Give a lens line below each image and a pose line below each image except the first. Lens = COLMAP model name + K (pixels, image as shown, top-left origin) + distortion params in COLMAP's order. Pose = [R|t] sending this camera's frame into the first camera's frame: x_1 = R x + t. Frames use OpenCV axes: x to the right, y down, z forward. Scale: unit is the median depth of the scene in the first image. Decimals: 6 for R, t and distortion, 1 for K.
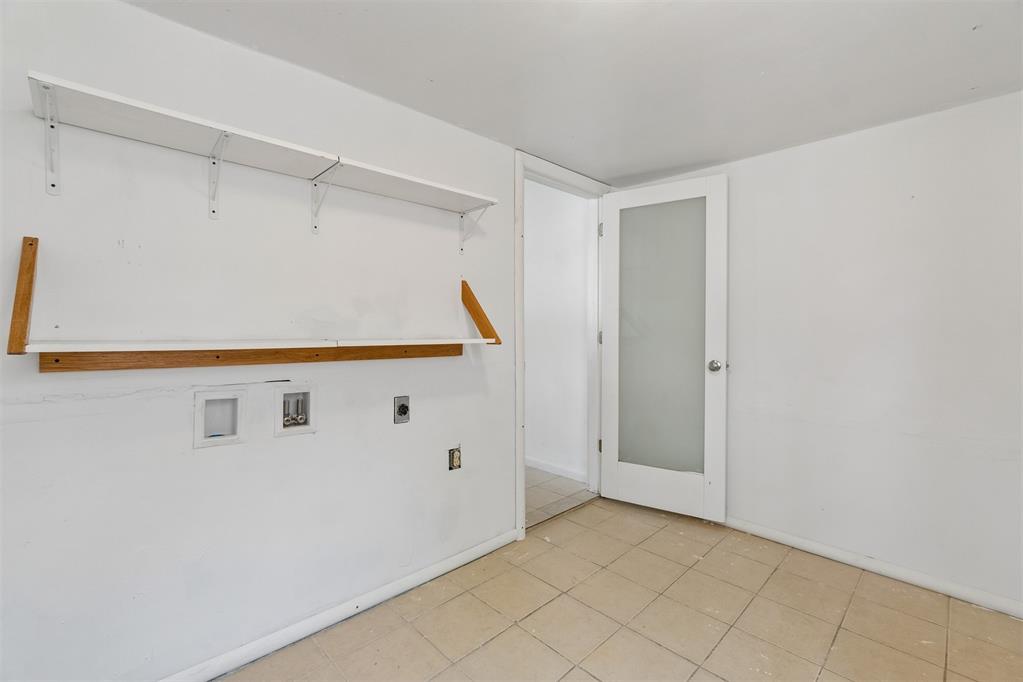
lens RADIAL K [[441.8, 0, 515.9], [0, 441.8, 334.5], [0, 0, 1]] dist [-0.005008, 0.002848]
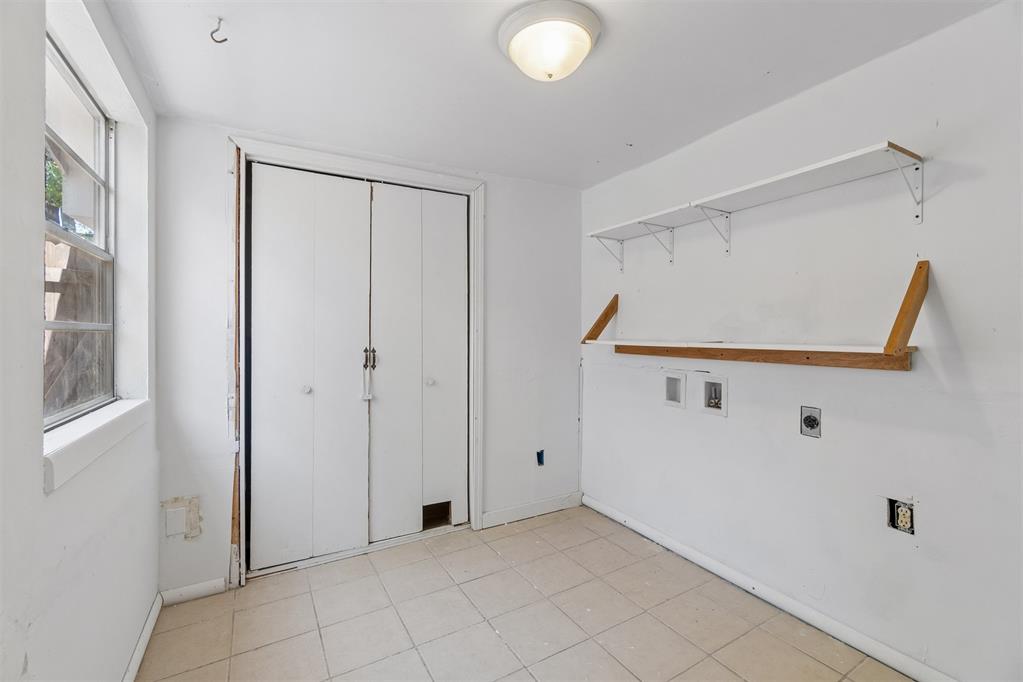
lens RADIAL K [[441.8, 0, 521.8], [0, 441.8, 334.2], [0, 0, 1]] dist [-0.005008, 0.002848]
pose [[-0.227386, 0.001656, -0.973803, 0.793448], [-0.008784, 0.999954, 0.003752, -0.009331], [0.973765, 0.009407, -0.227362, 0.651507]]
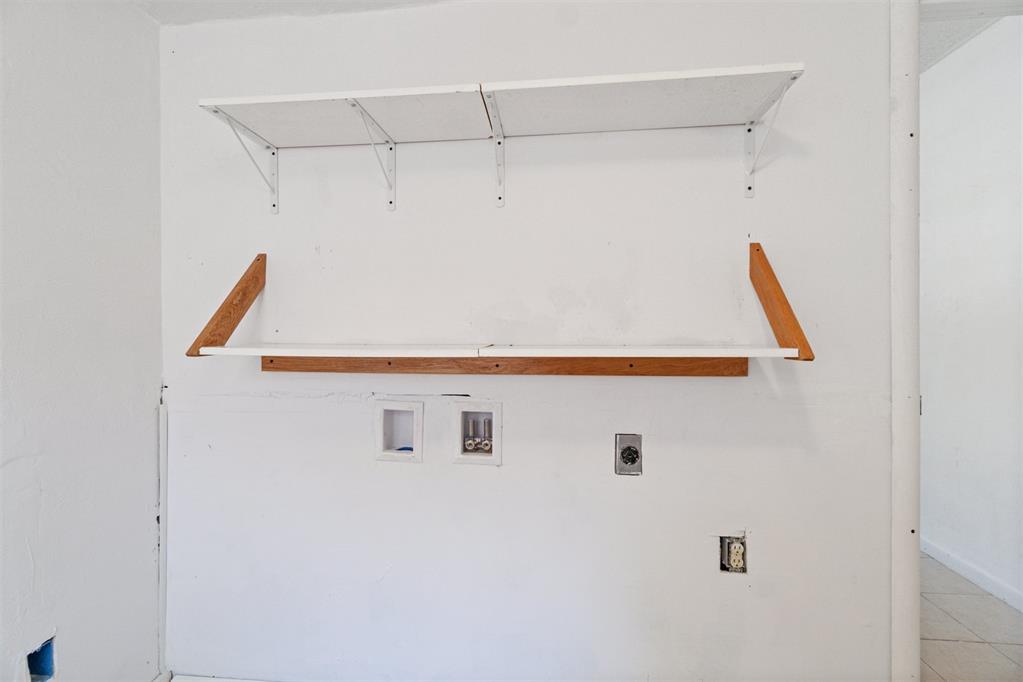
lens RADIAL K [[441.8, 0, 516.5], [0, 441.8, 340.8], [0, 0, 1]] dist [-0.005008, 0.002848]
pose [[0.646455, 0.006144, -0.762927, 0.134669], [-0.003216, 0.999981, 0.005328, -0.000259], [0.762945, -0.000990, 0.646462, 0.473931]]
